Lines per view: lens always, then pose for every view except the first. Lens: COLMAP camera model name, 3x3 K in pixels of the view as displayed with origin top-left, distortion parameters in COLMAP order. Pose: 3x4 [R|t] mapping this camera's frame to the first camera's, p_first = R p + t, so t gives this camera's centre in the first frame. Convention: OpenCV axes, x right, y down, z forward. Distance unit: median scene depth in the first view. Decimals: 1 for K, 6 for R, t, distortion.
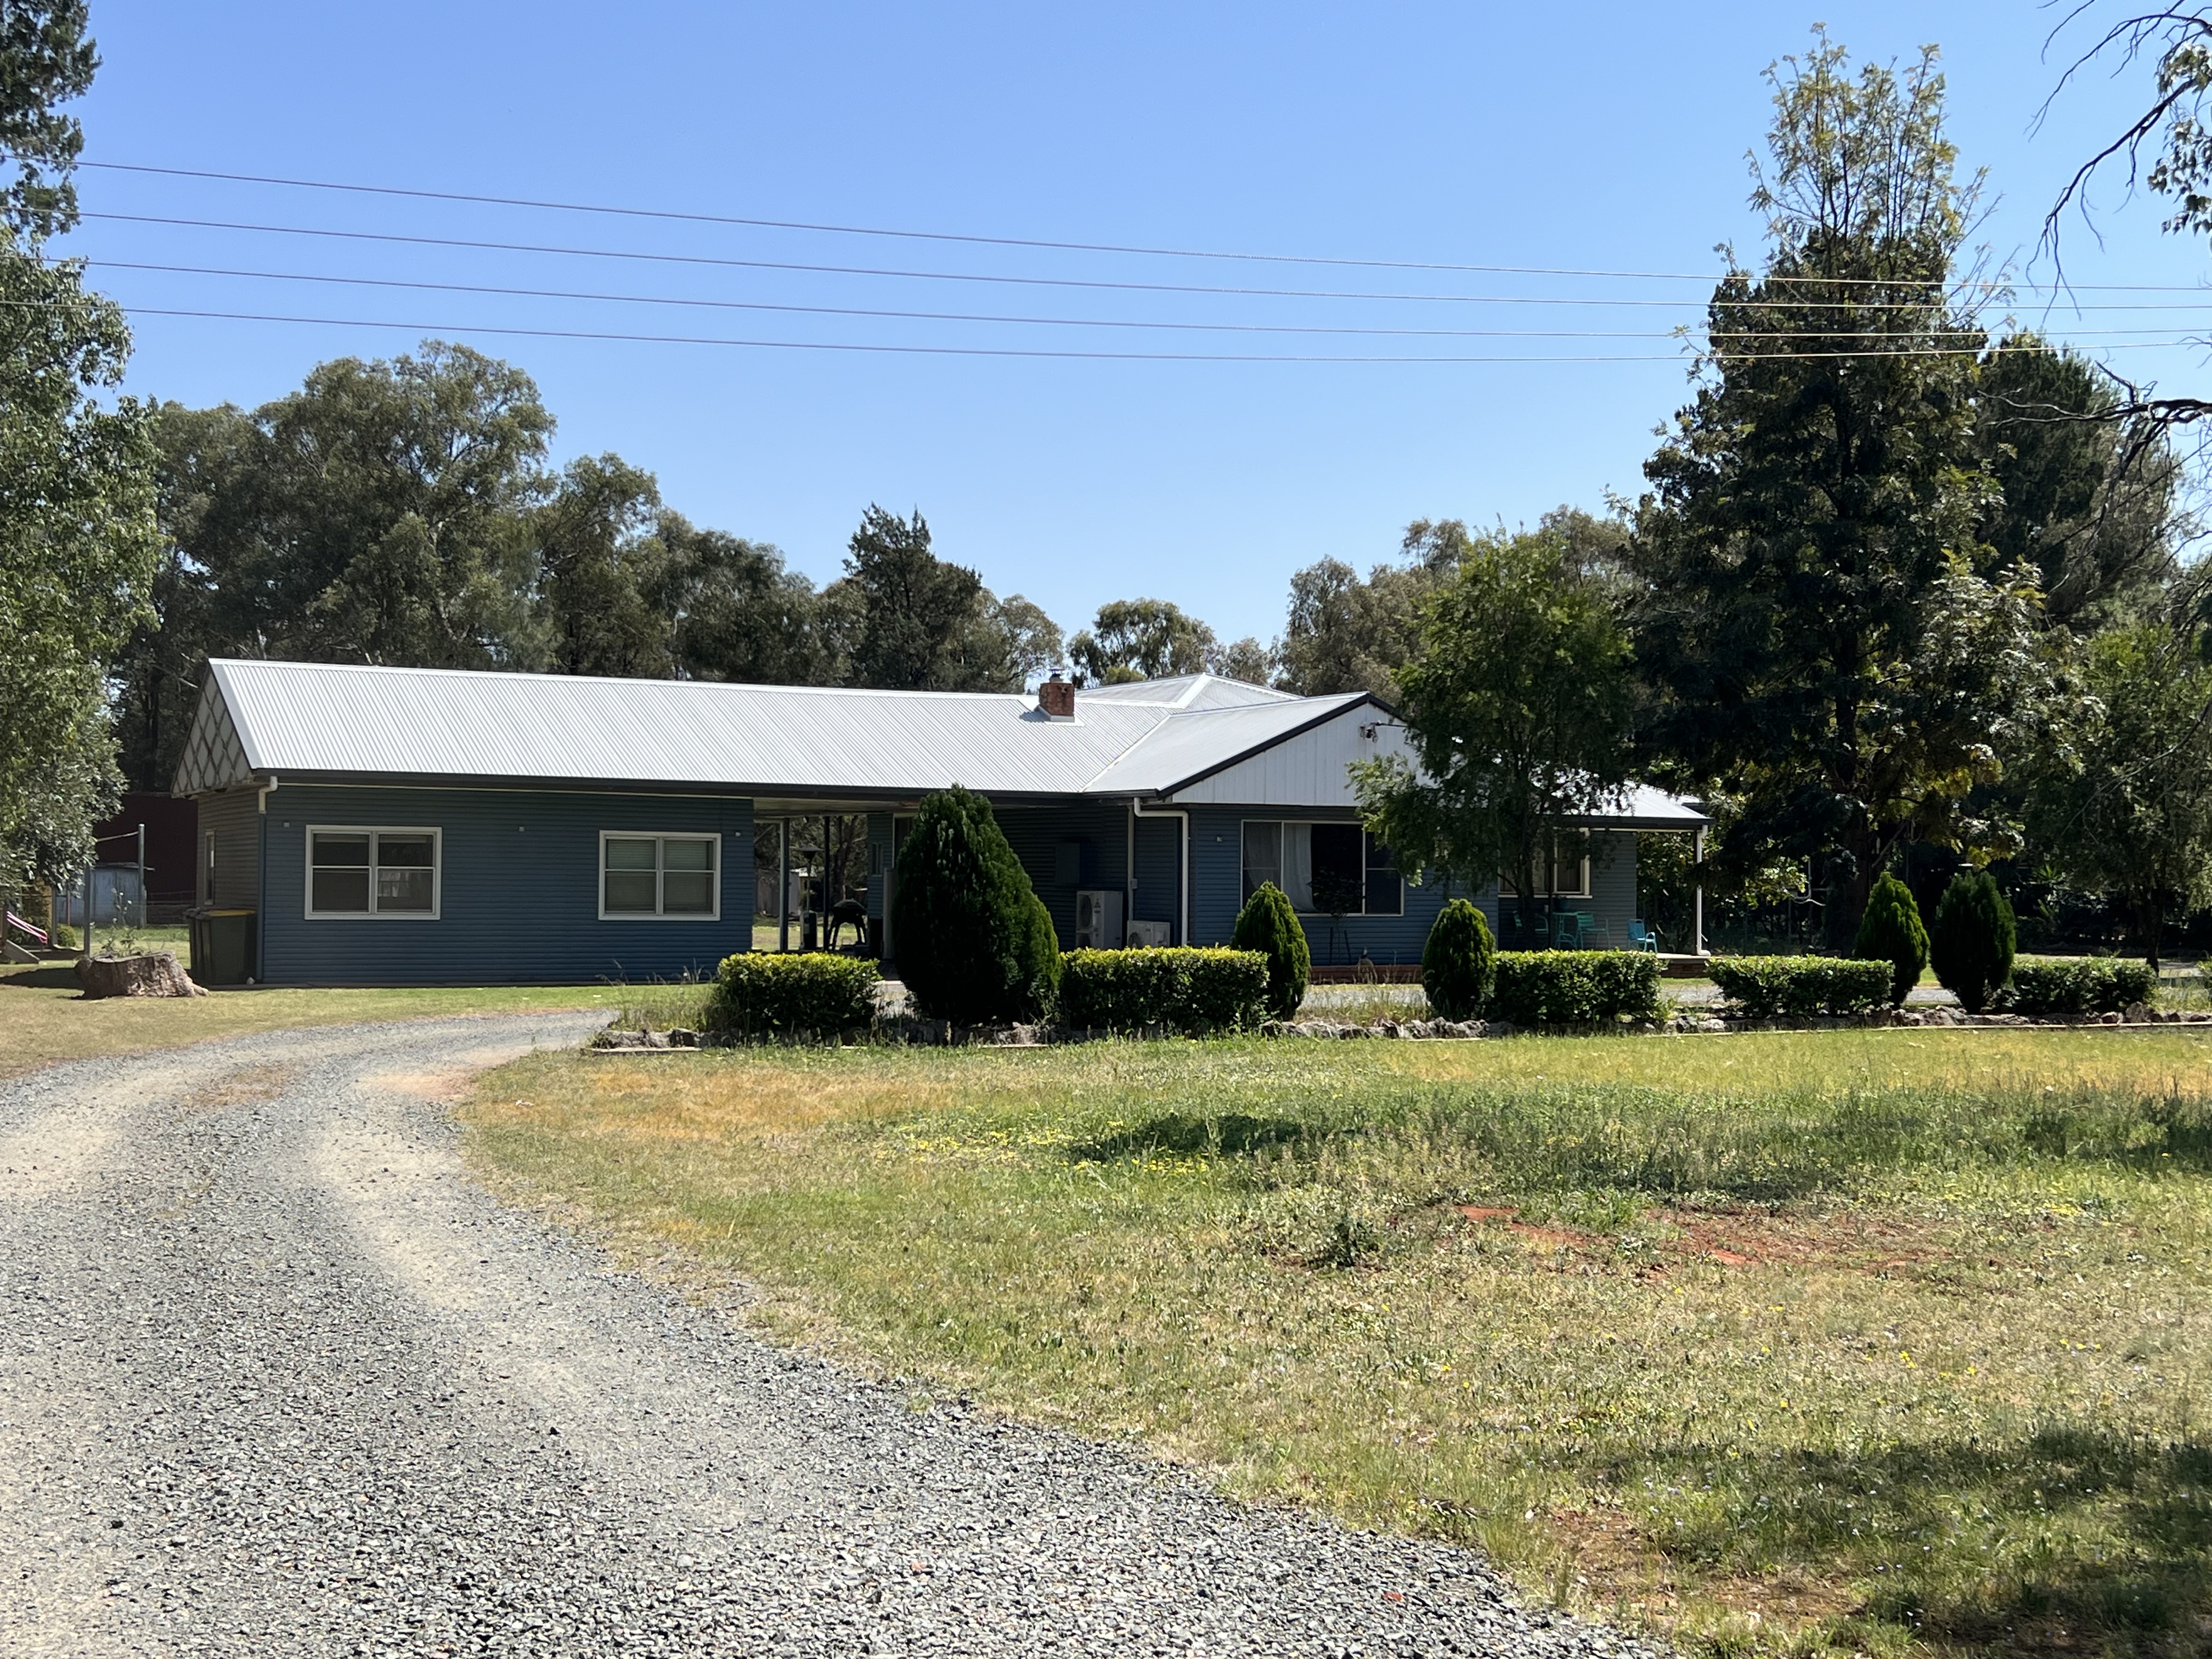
lens RADIAL K [[2601.0, 0, 1098.1], [0, 2601.0, 835.4], [0, 0, 1]] dist [0.090156, 0.000000]
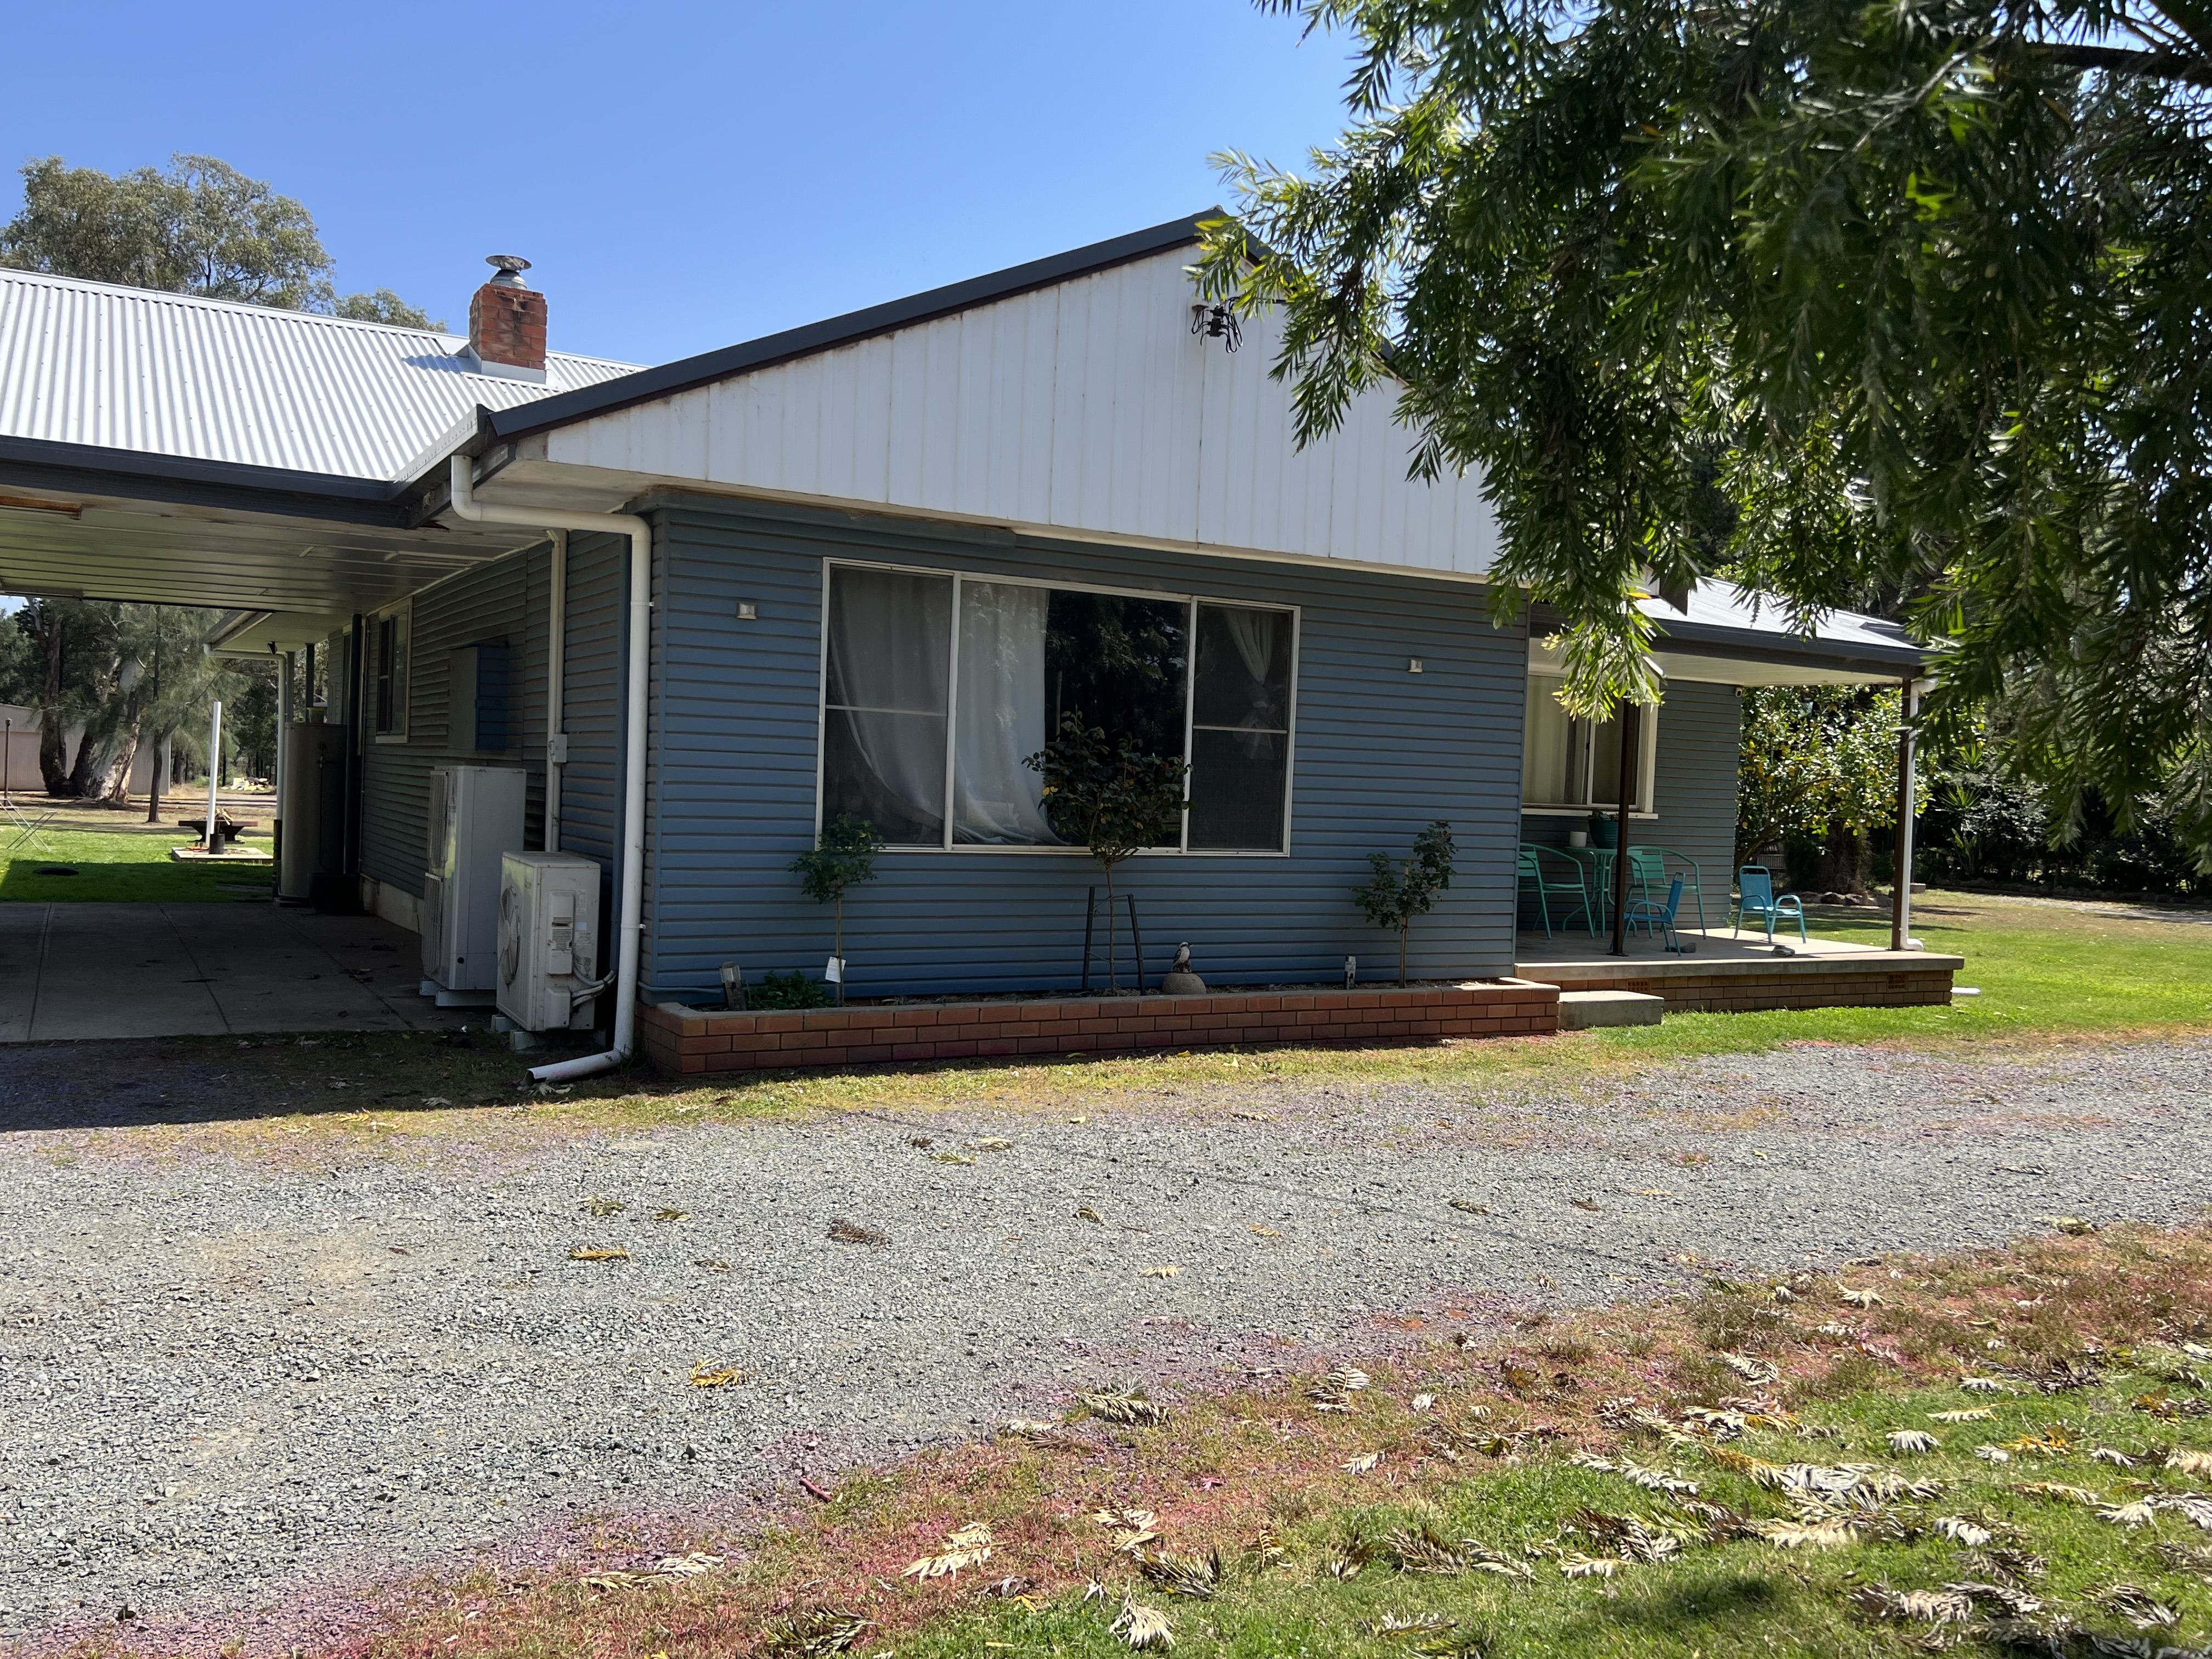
lens RADIAL K [[1765.1, 0, 1105.3], [0, 1765.1, 837.7], [0, 0, 1]] dist [0.011278, -0.006569]
pose [[0.998459, 0.028189, 0.047811, 0.082039], [-0.030252, 0.998618, 0.042973, 0.018962], [-0.046533, -0.044354, 0.997932, 0.783083]]
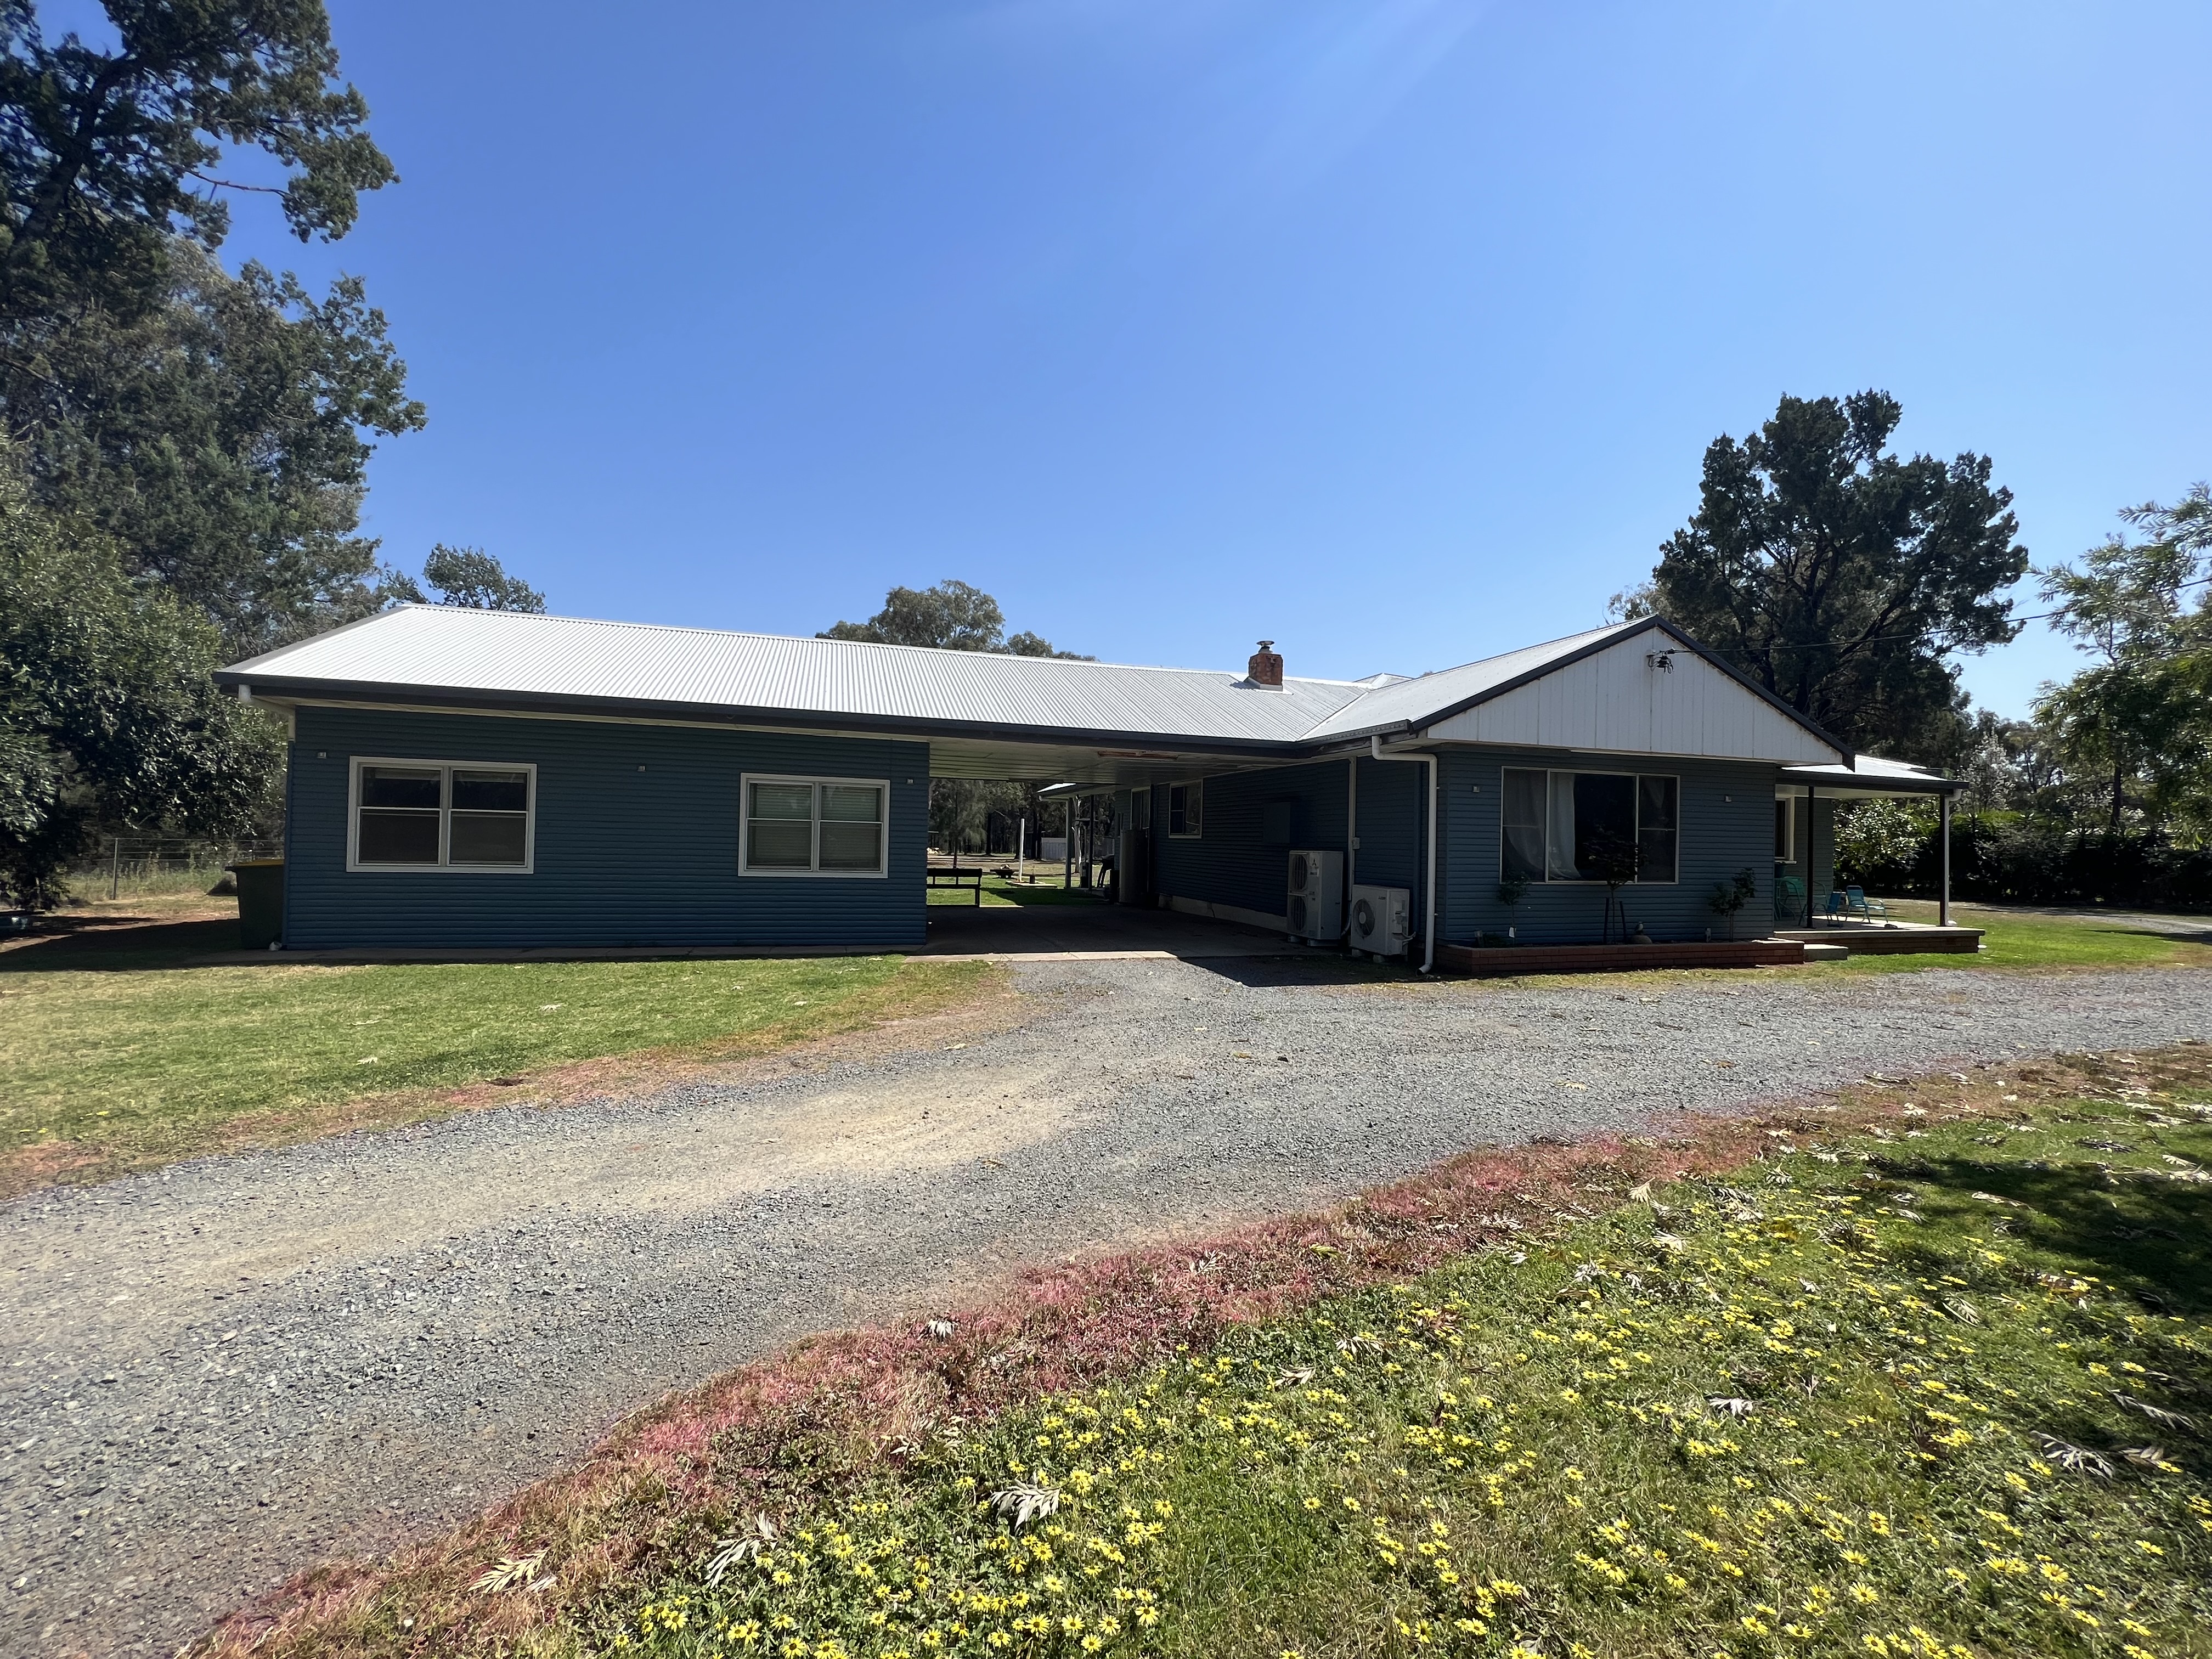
lens RADIAL K [[881.6, 0, 1109.2], [0, 881.6, 826.5], [0, 0, 1]] dist [0.000806, 0.000066]
pose [[0.986123, 0.008814, -0.165782, -0.021114], [-0.009510, 0.999949, -0.003404, 0.015274], [0.165743, 0.004933, 0.986157, 0.712793]]
